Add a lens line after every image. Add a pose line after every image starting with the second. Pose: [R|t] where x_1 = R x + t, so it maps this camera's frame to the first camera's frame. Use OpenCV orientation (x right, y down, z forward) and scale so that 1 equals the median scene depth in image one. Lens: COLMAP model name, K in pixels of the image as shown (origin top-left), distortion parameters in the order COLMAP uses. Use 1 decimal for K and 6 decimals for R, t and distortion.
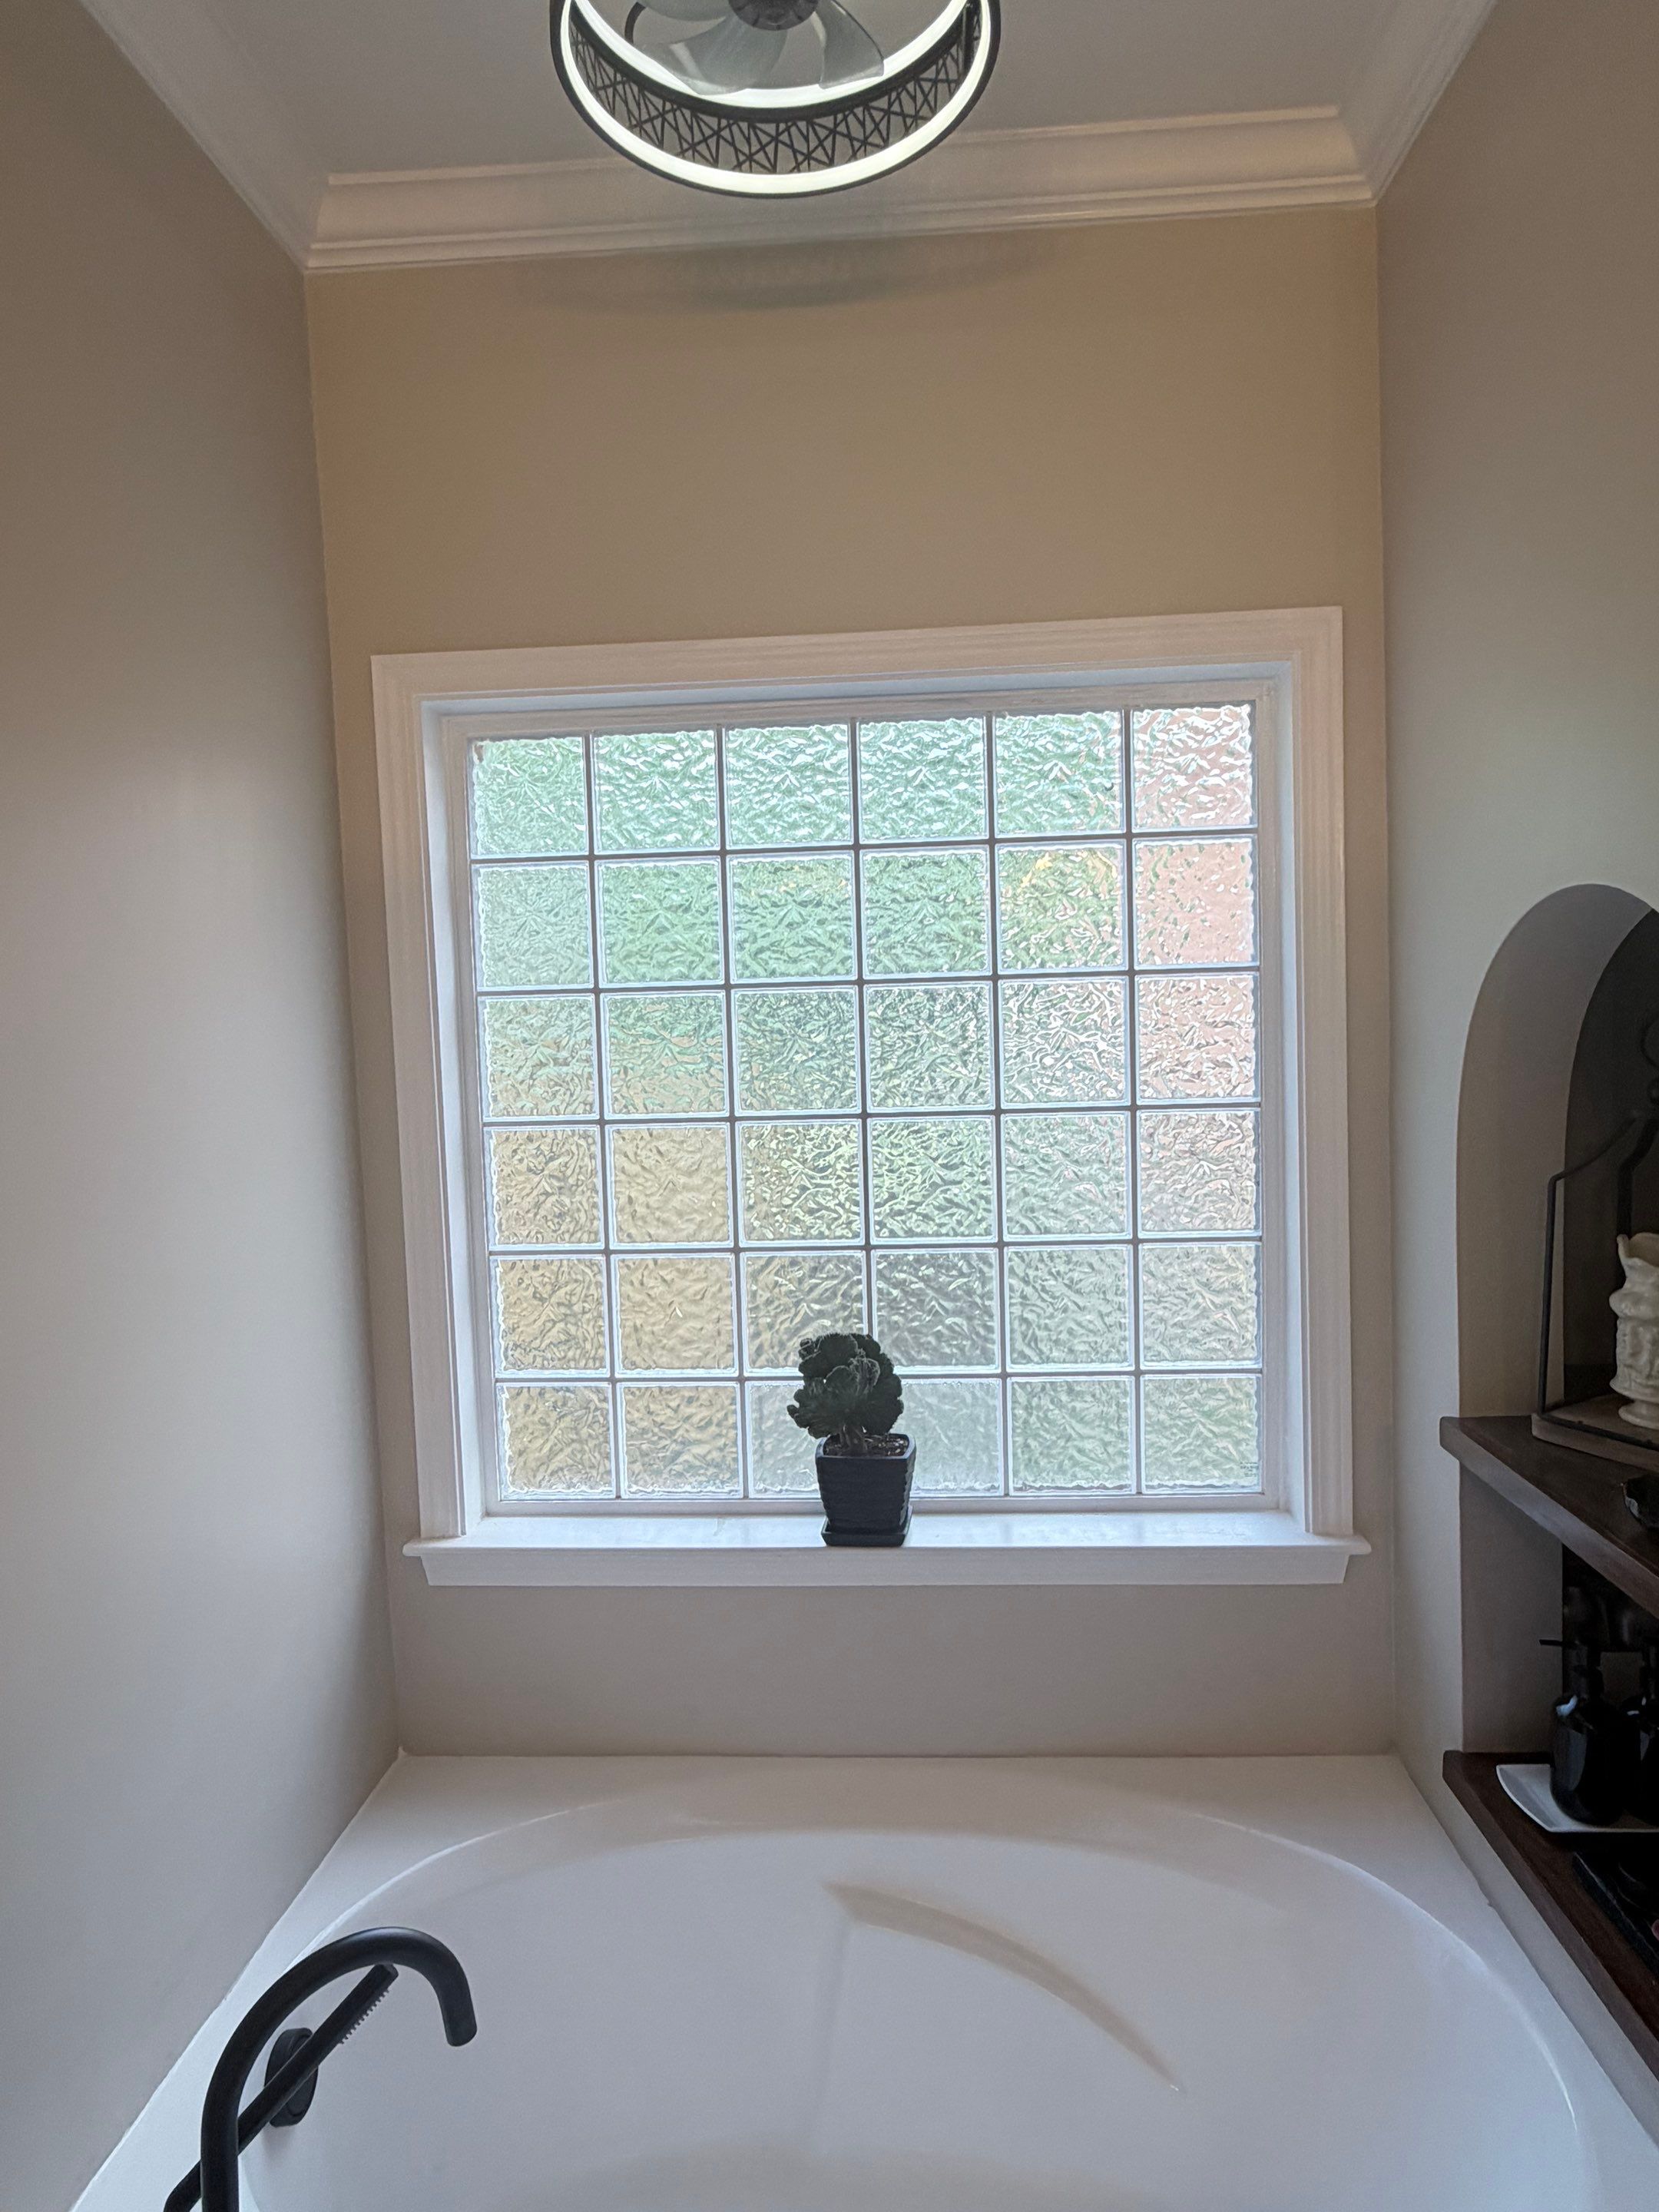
lens RADIAL K [[1342.6, 0, 828.6], [0, 1342.6, 1084.7], [0, 0, 1]] dist [-0.000623, -0.000970]
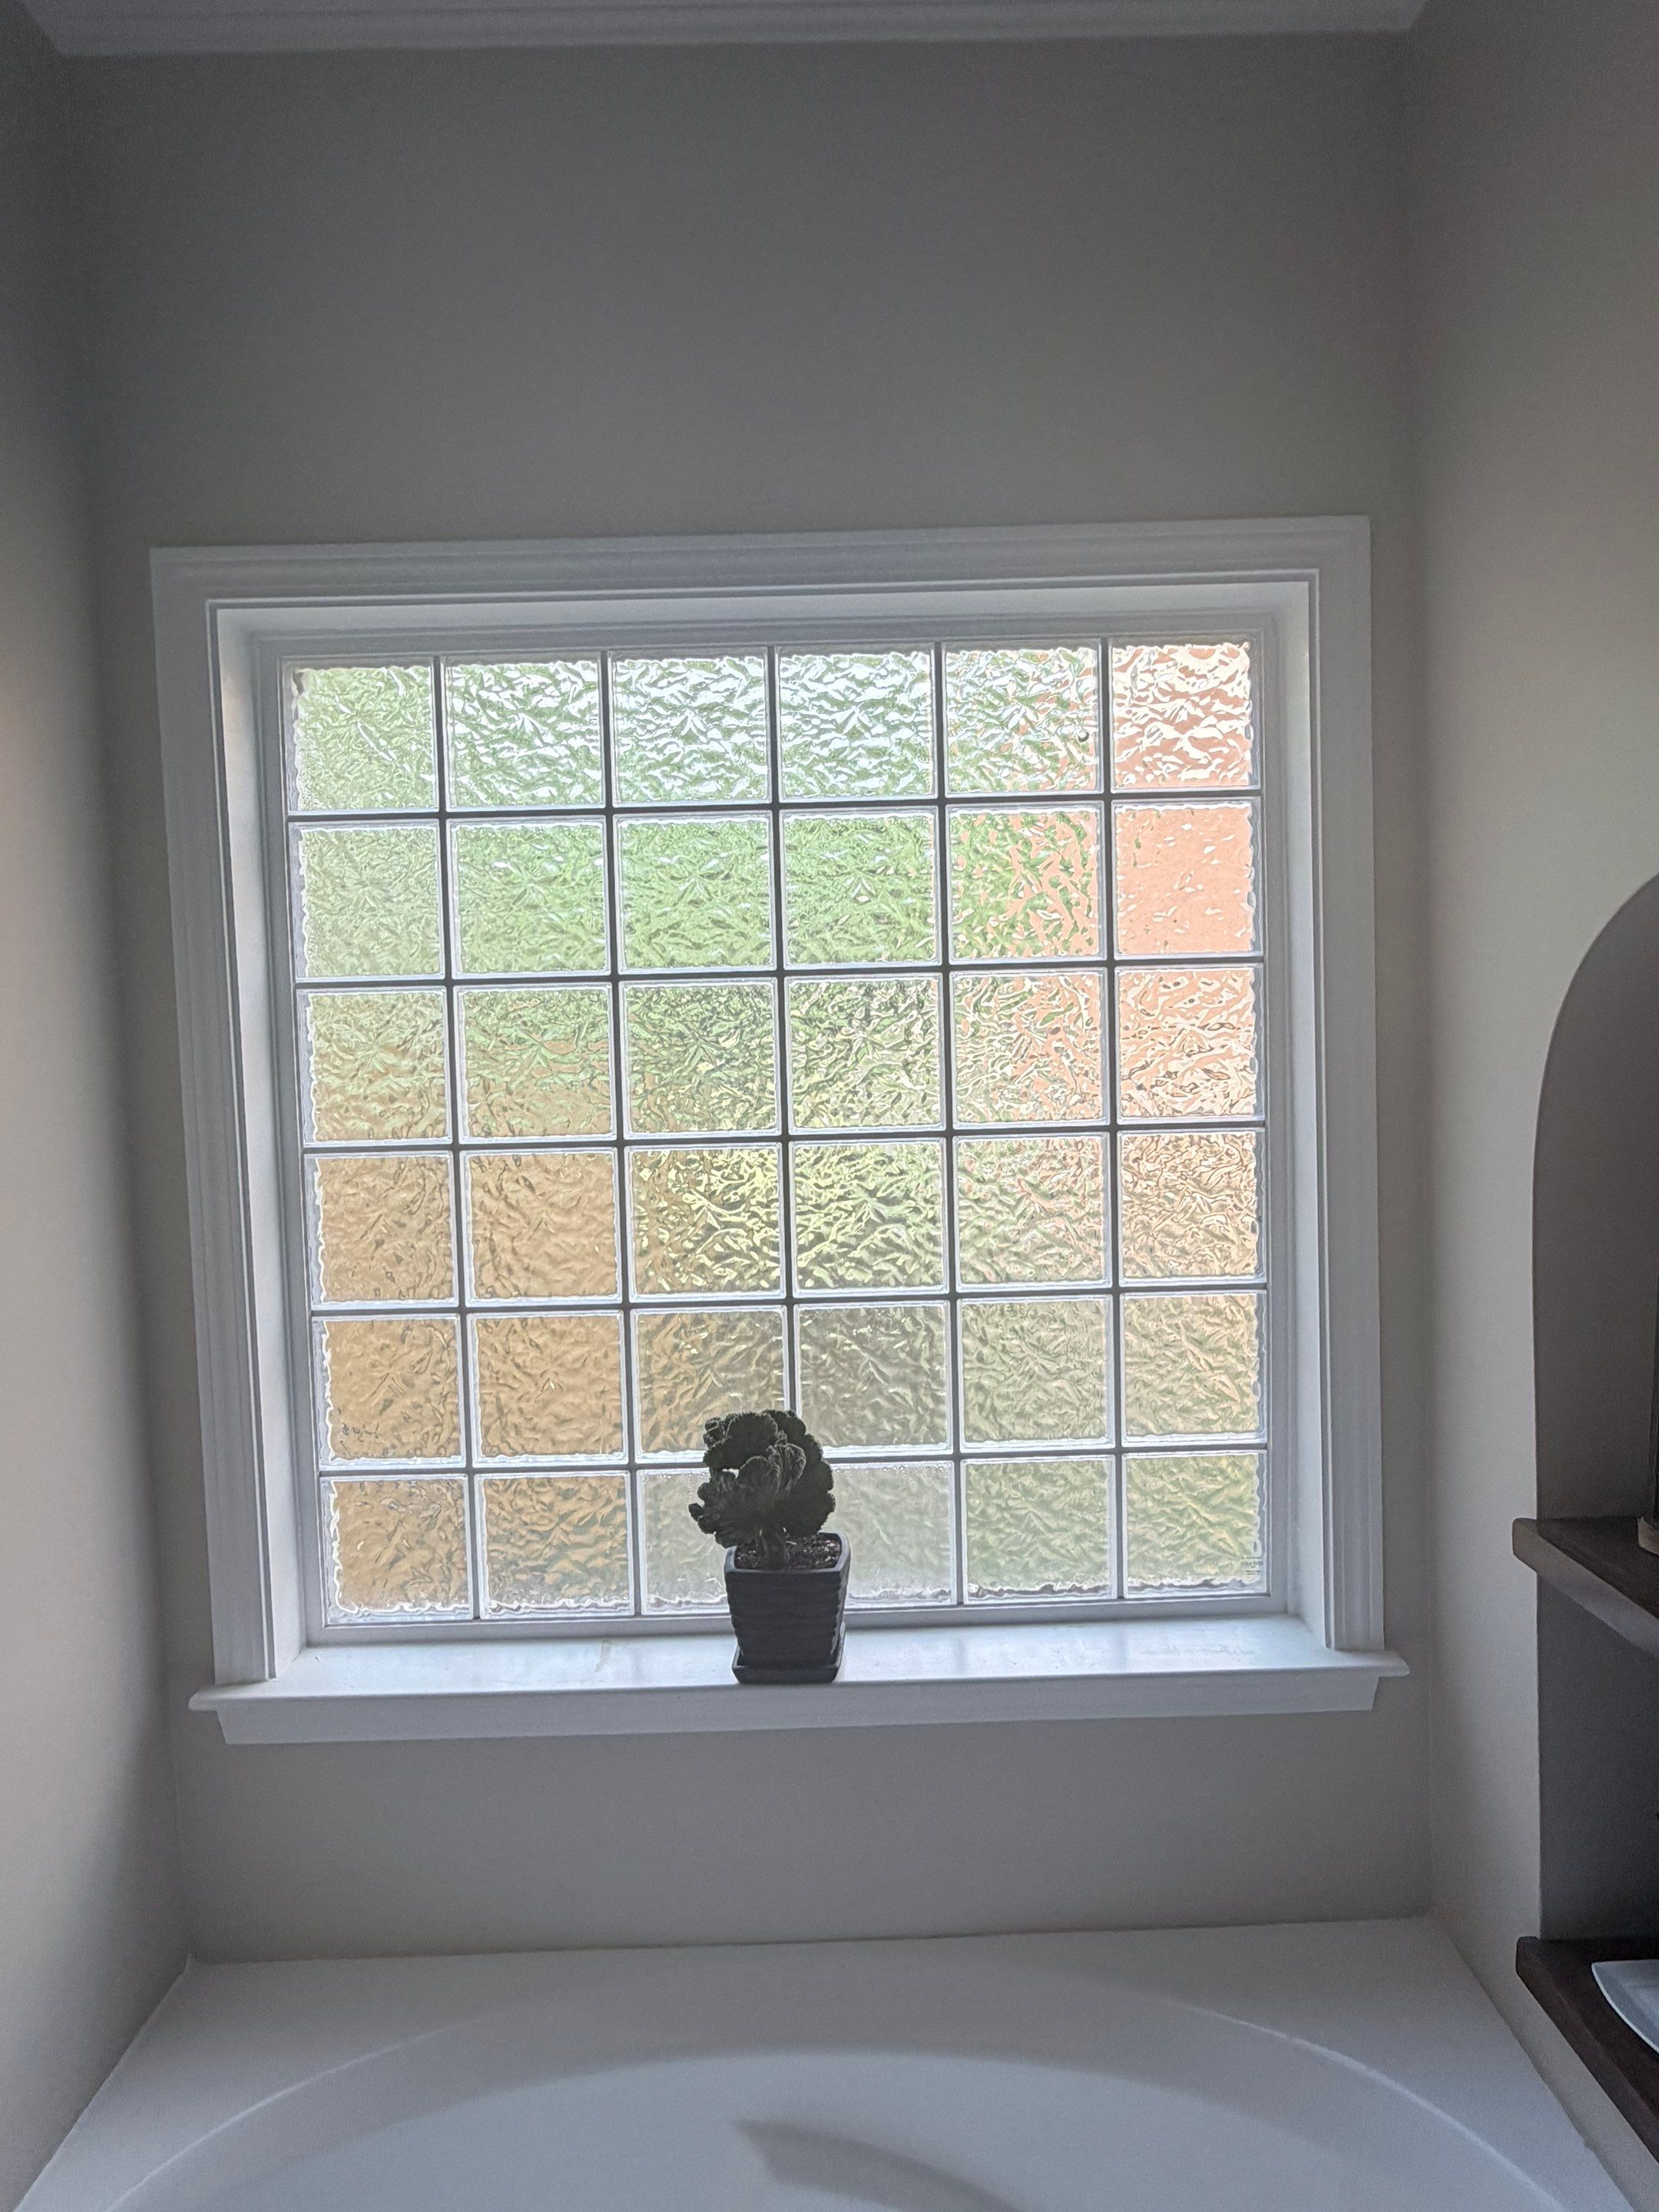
lens RADIAL K [[1342.6, 0, 828.6], [0, 1342.6, 1084.7], [0, 0, 1]] dist [-0.000623, -0.000970]
pose [[0.997632, -0.000453, 0.068780, -0.002813], [0.000950, 0.999974, -0.007194, -0.003484], [-0.068775, 0.007242, 0.997606, 0.190818]]
